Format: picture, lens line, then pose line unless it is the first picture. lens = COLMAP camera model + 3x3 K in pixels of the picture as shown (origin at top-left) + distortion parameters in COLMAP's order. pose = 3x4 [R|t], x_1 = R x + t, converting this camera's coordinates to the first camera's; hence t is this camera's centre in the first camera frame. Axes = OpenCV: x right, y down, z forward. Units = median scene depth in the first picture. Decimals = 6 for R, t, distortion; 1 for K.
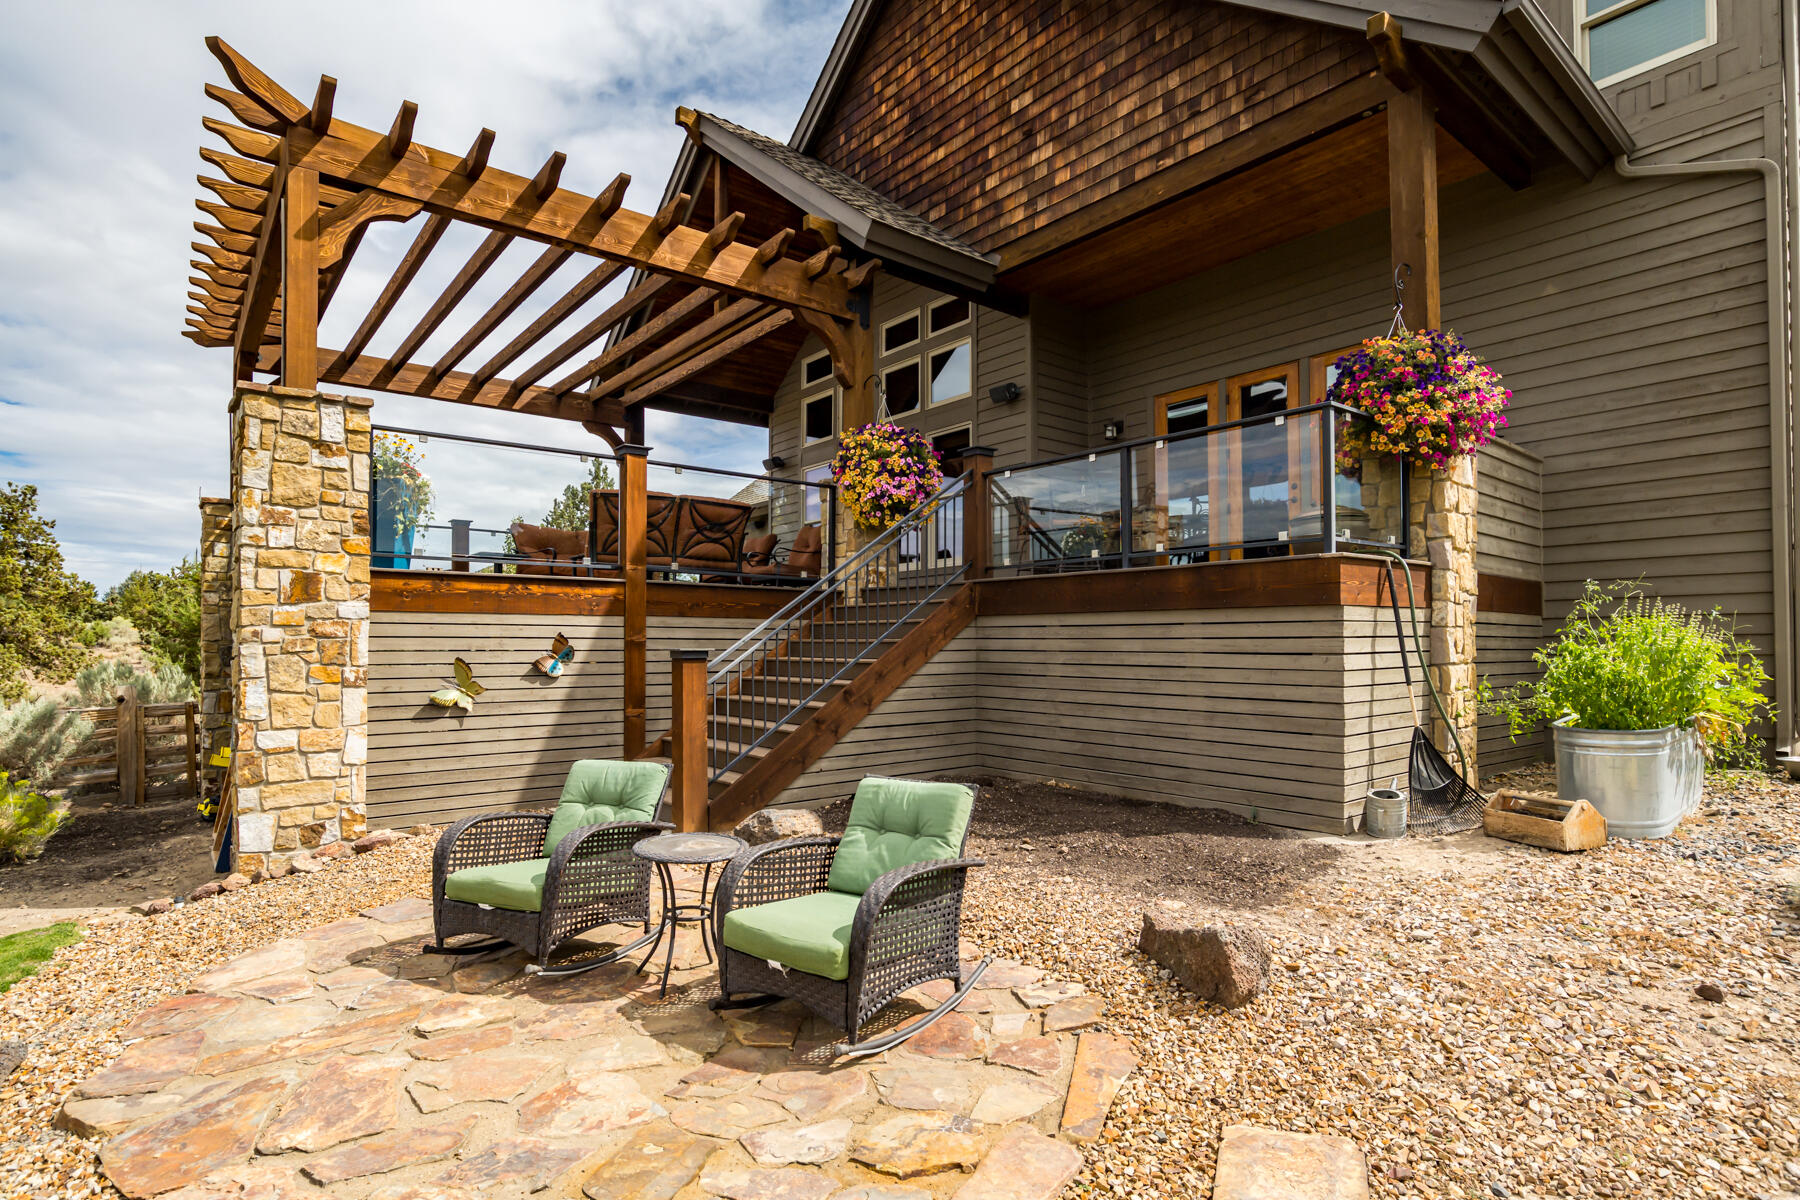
lens RADIAL K [[941.5, 0, 886.8], [0, 941.5, 617.3], [0, 0, 1]] dist [-0.010102, 0.007236]
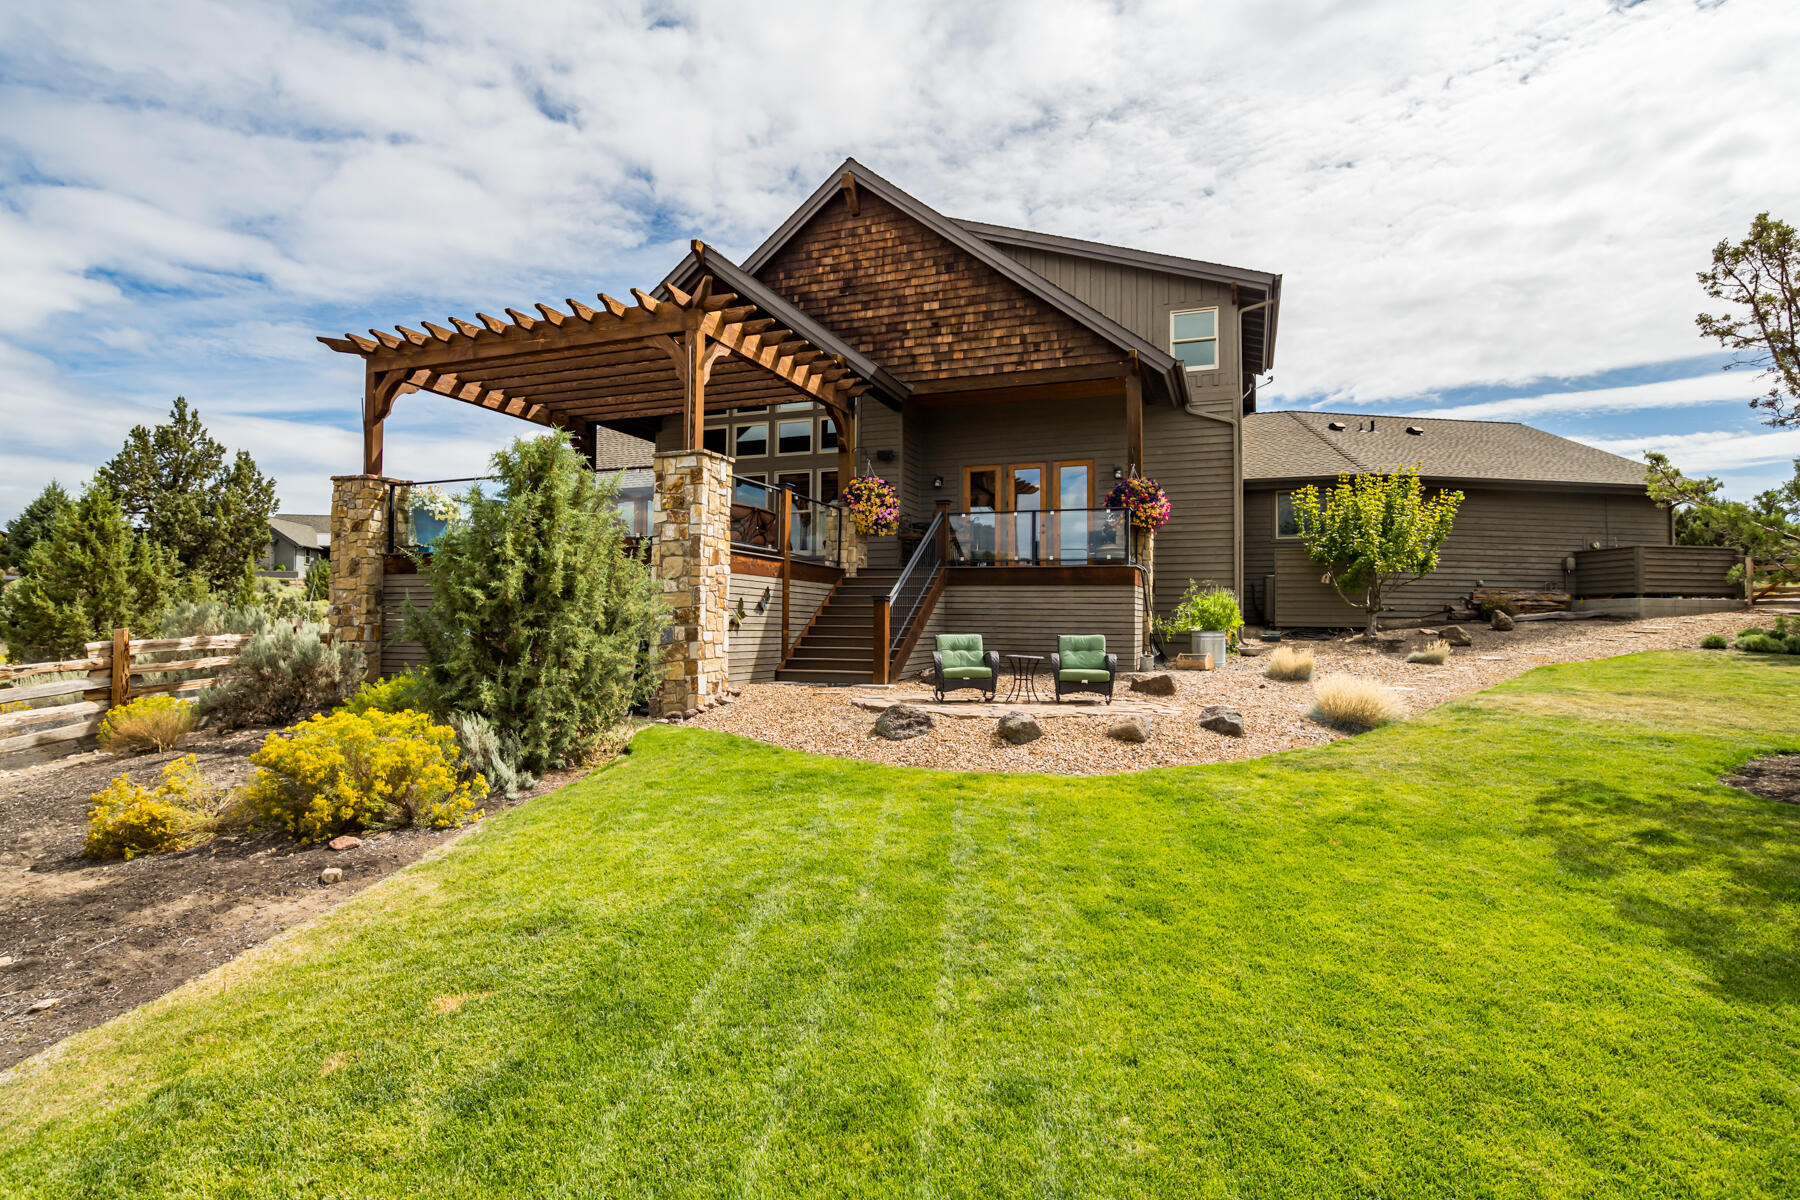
lens RADIAL K [[941.5, 0, 910.5], [0, 941.5, 558.7], [0, 0, 1]] dist [-0.010102, 0.007236]
pose [[0.859611, 0.050014, 0.508495, -0.950288], [-0.027648, 0.998293, -0.051449, 0.045452], [-0.510200, 0.030168, 0.859527, -0.643166]]
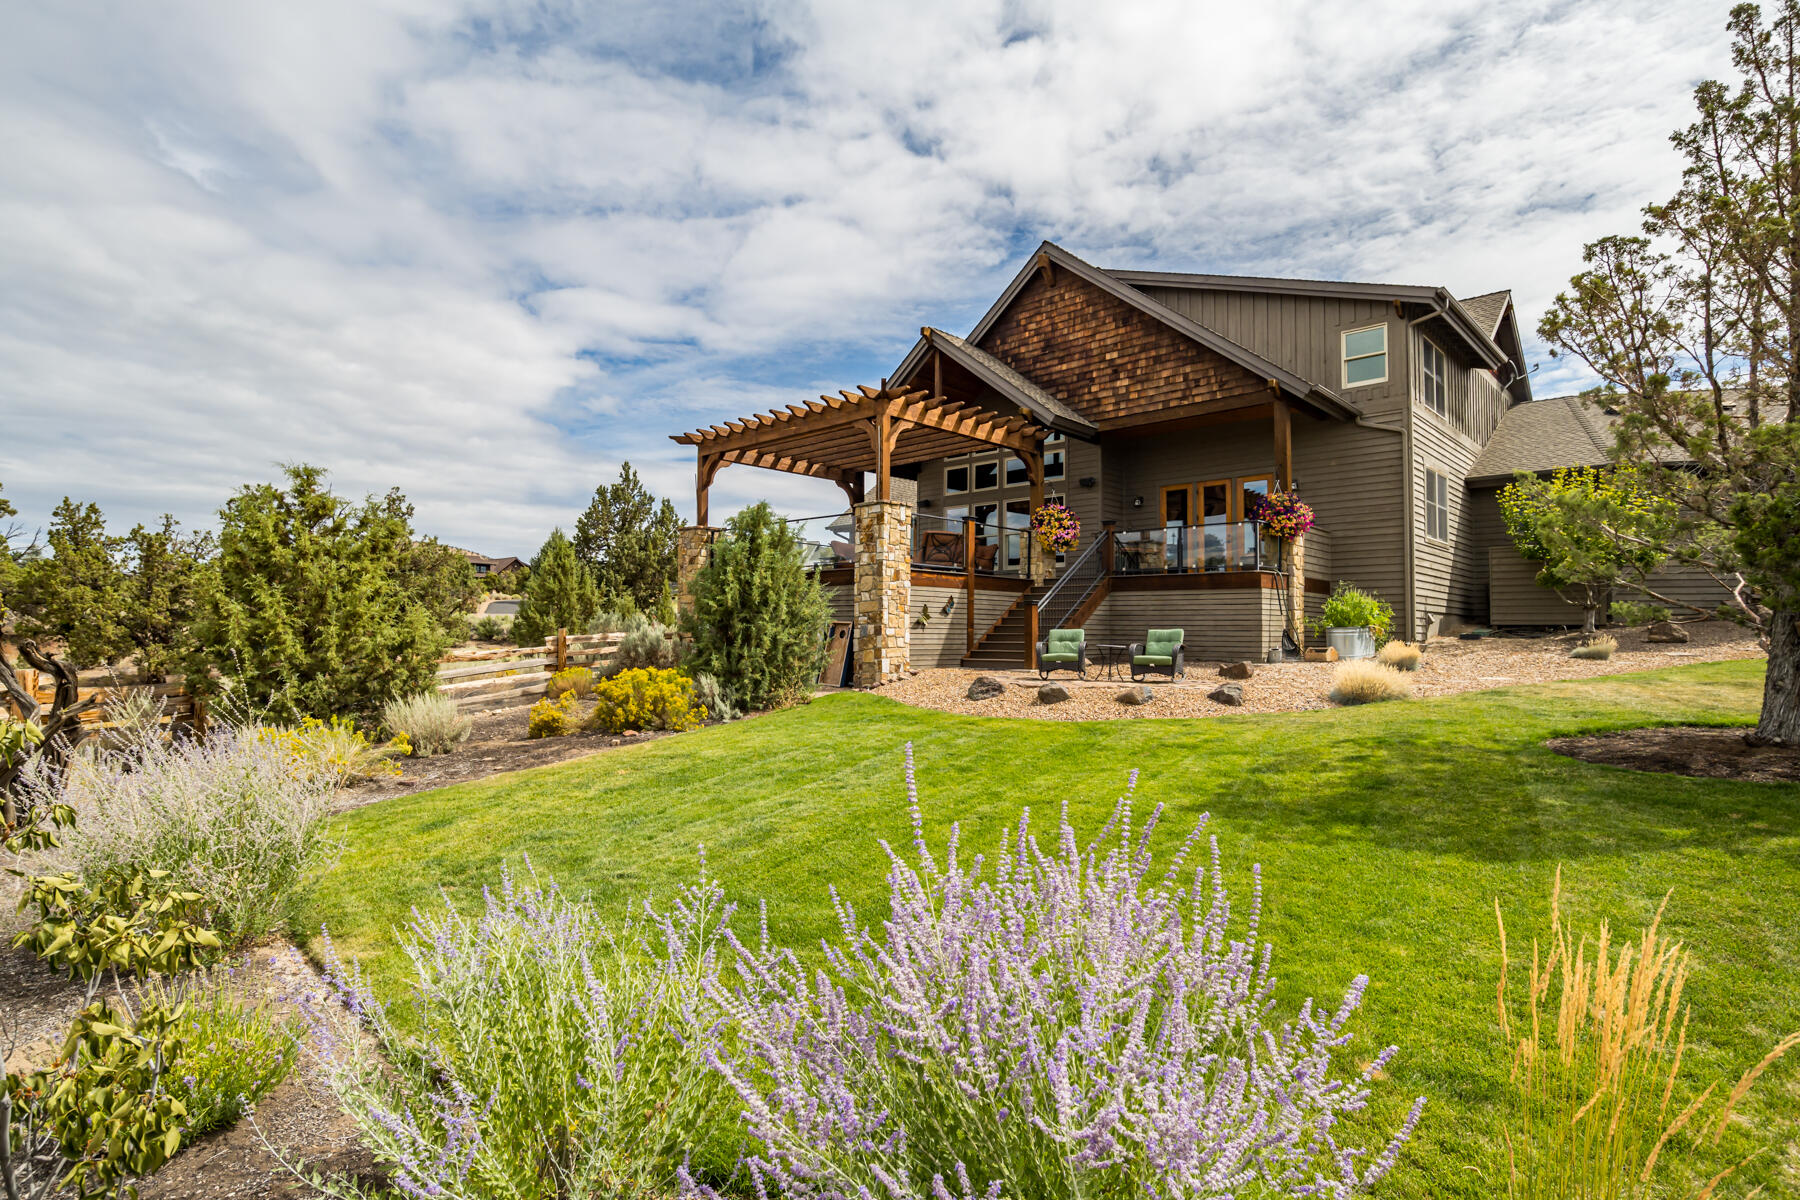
lens RADIAL K [[941.5, 0, 897.5], [0, 941.5, 584.3], [0, 0, 1]] dist [-0.010102, 0.007236]
pose [[0.990872, 0.015346, 0.133929, -0.745821], [-0.012322, 0.999651, -0.023375, 0.041746], [-0.134241, 0.021512, 0.990715, -1.270531]]
